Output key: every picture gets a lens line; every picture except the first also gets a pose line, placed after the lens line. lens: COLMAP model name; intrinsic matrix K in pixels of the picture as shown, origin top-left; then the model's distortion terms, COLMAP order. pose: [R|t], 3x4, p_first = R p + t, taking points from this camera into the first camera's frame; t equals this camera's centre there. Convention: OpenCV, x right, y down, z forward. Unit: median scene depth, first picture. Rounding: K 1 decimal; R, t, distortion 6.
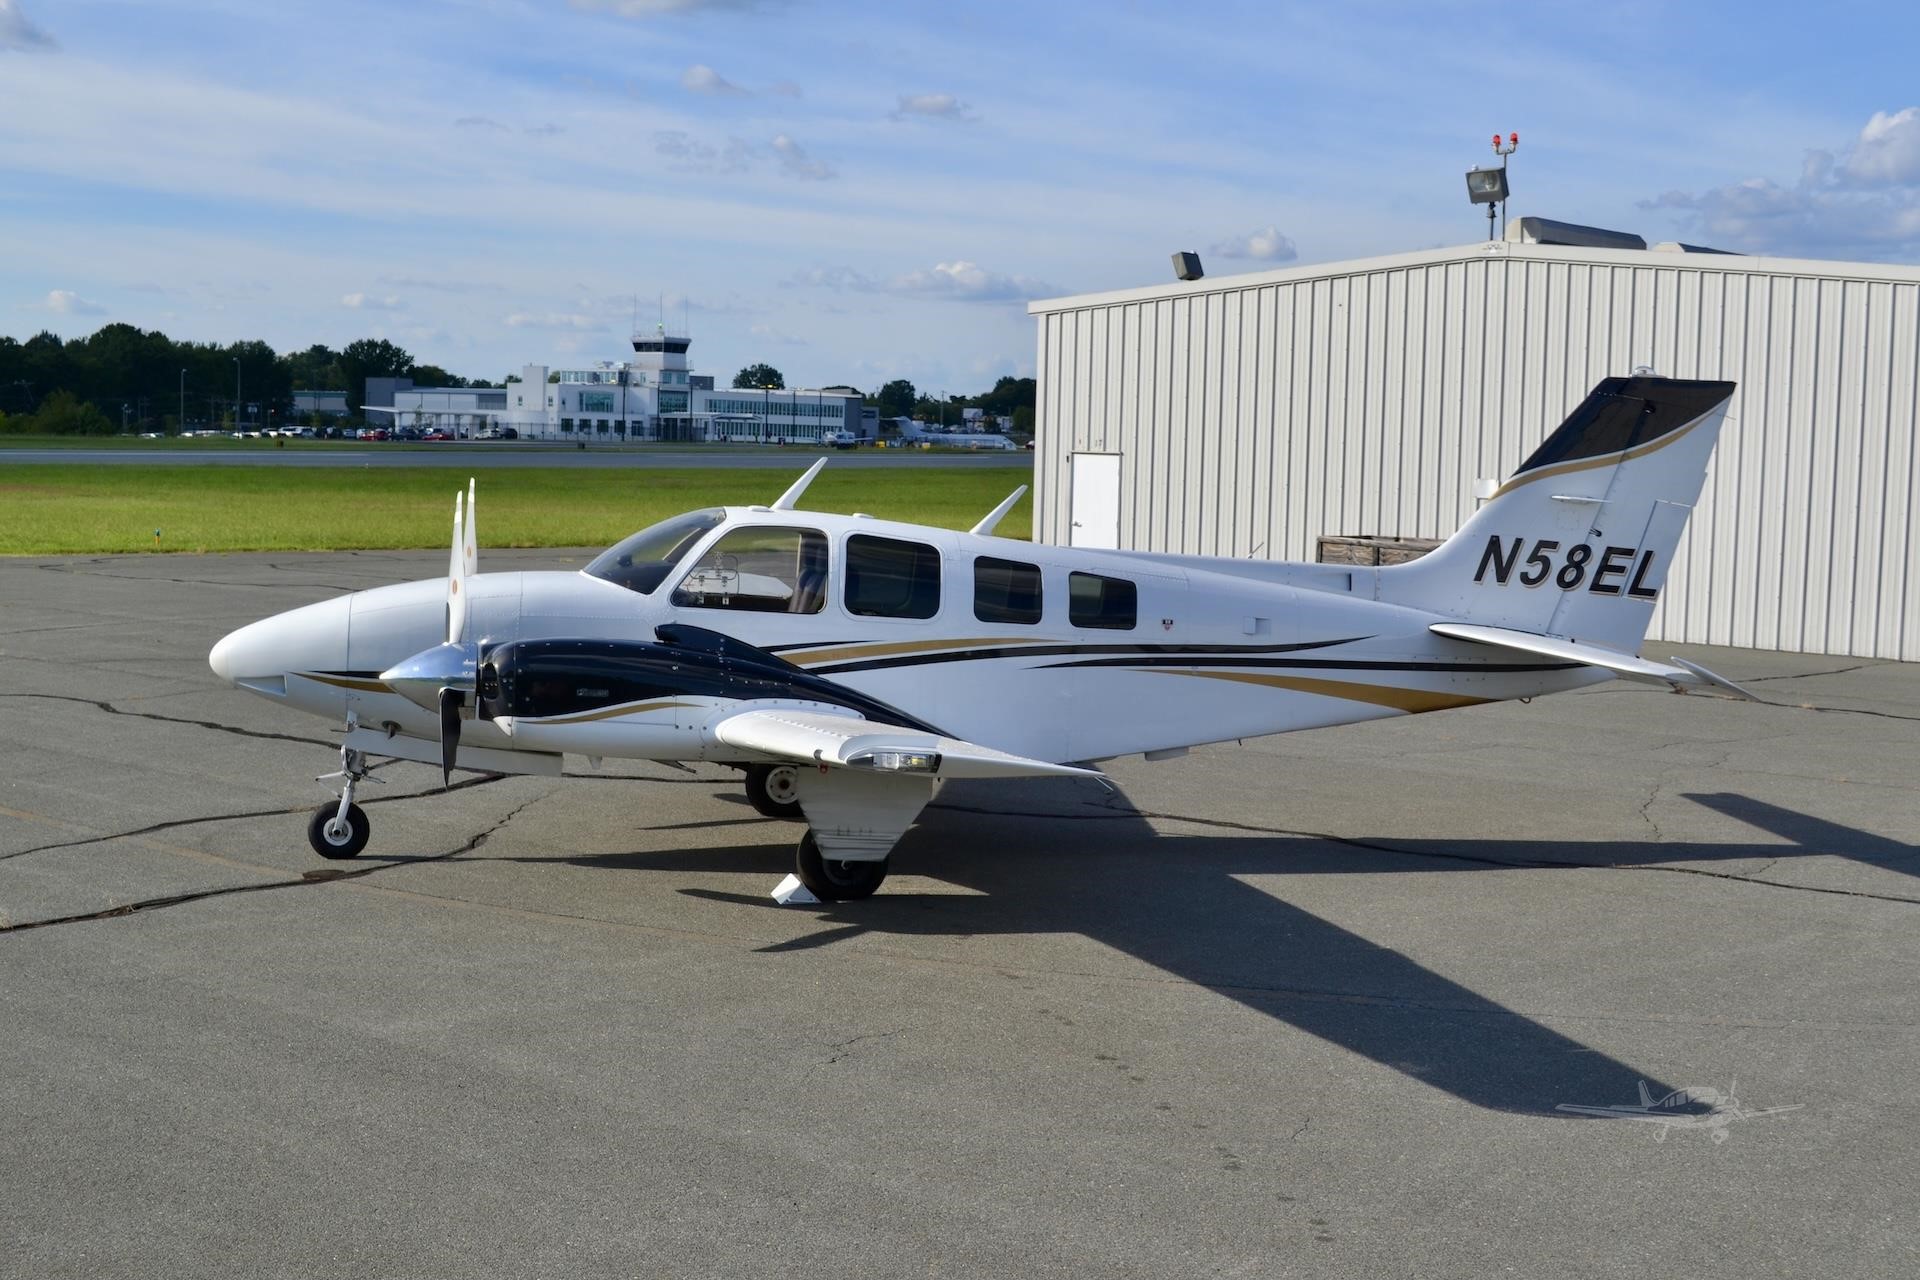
lens RADIAL K [[2413.1, 0, 960.0], [0, 2413.1, 640.0], [0, 0, 1]] dist [-0.047818, 0.034351]
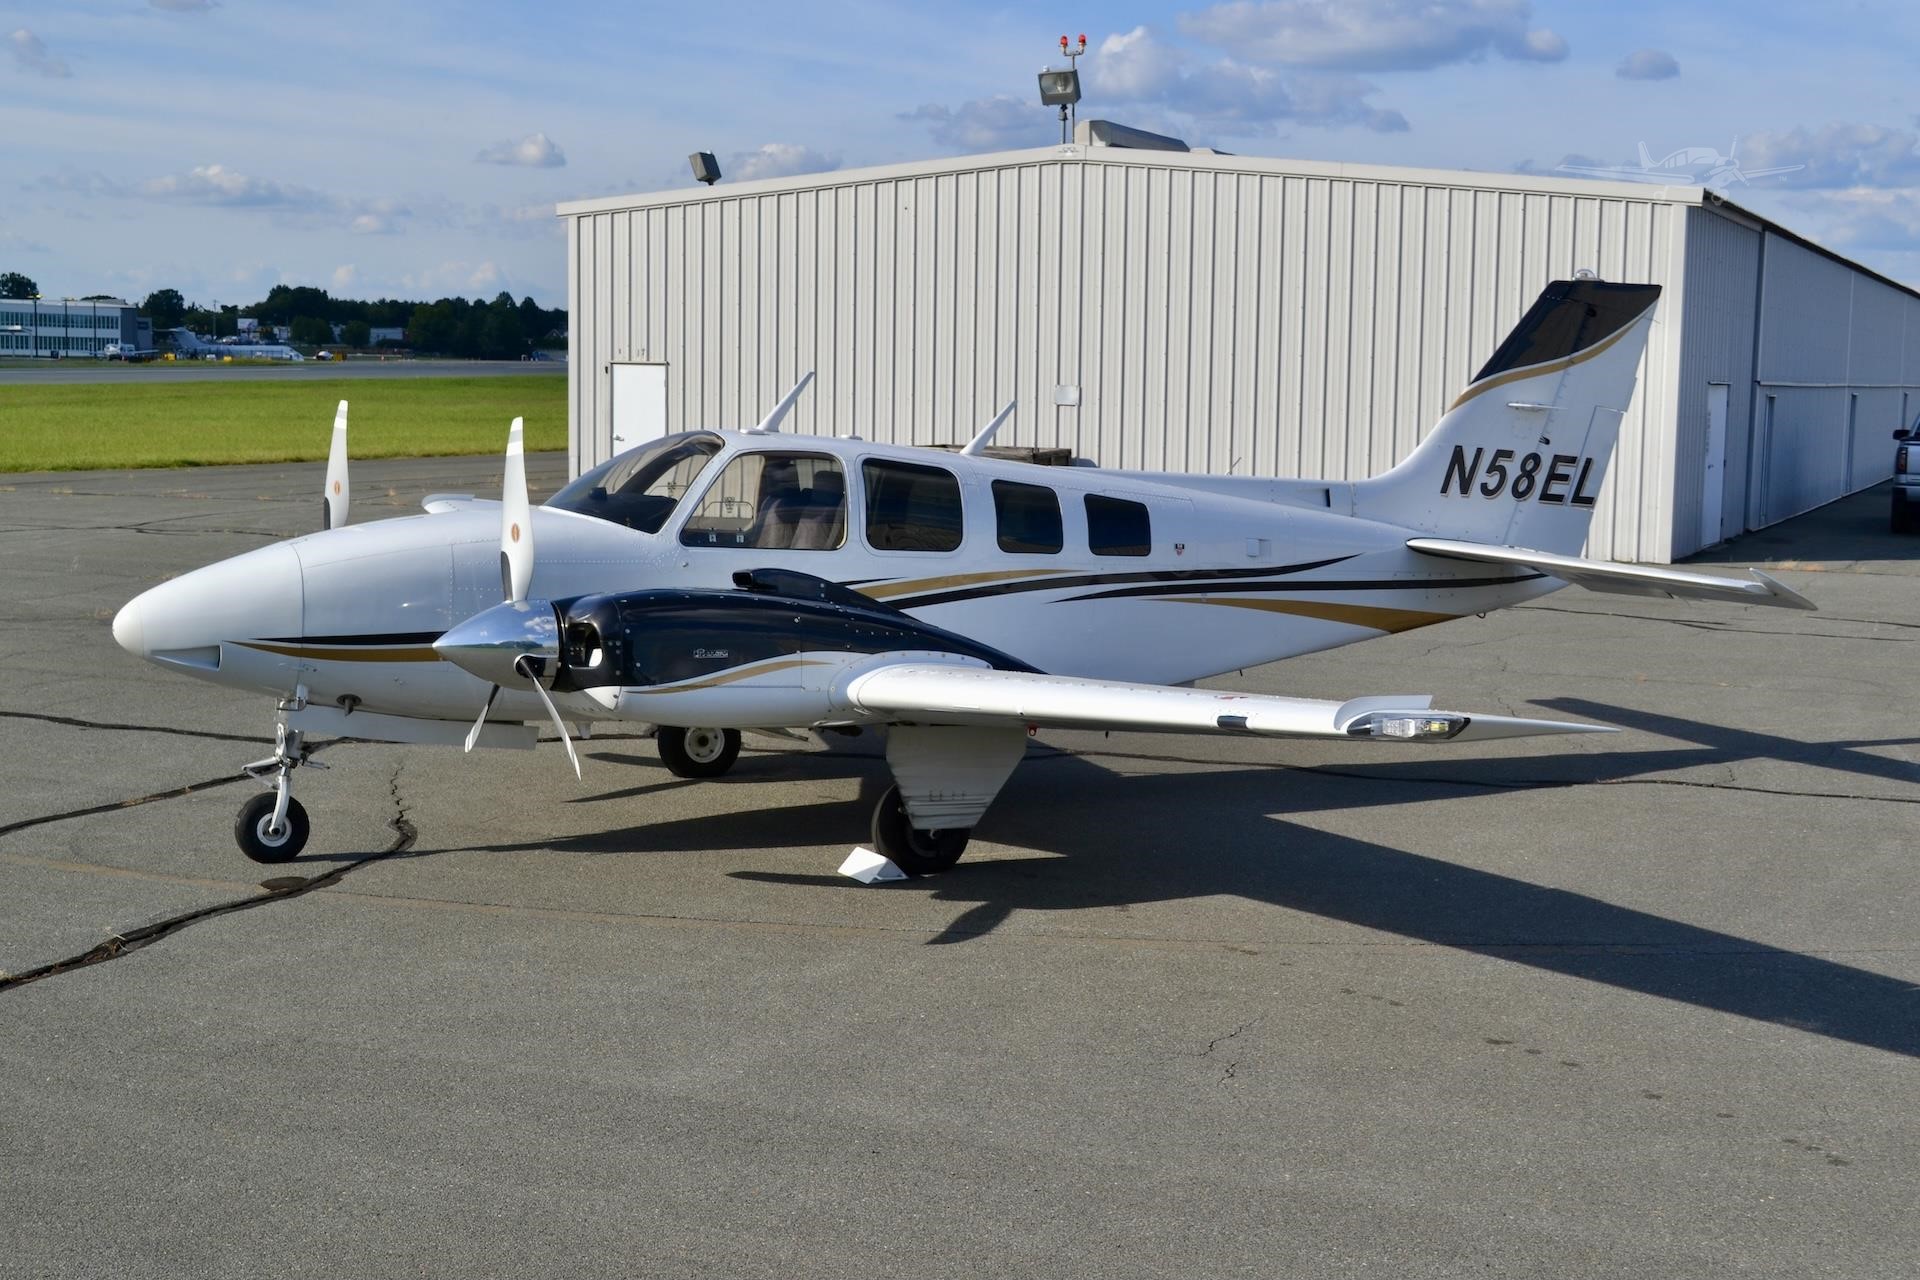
lens RADIAL K [[2413.1, 0, 960.0], [0, 2413.1, 640.0], [0, 0, 1]] dist [-0.047818, 0.034351]
pose [[0.960318, -0.041156, 0.275854, -0.237240], [0.030671, 0.998638, 0.042217, -0.012509], [-0.277216, -0.032081, 0.960272, 0.128474]]
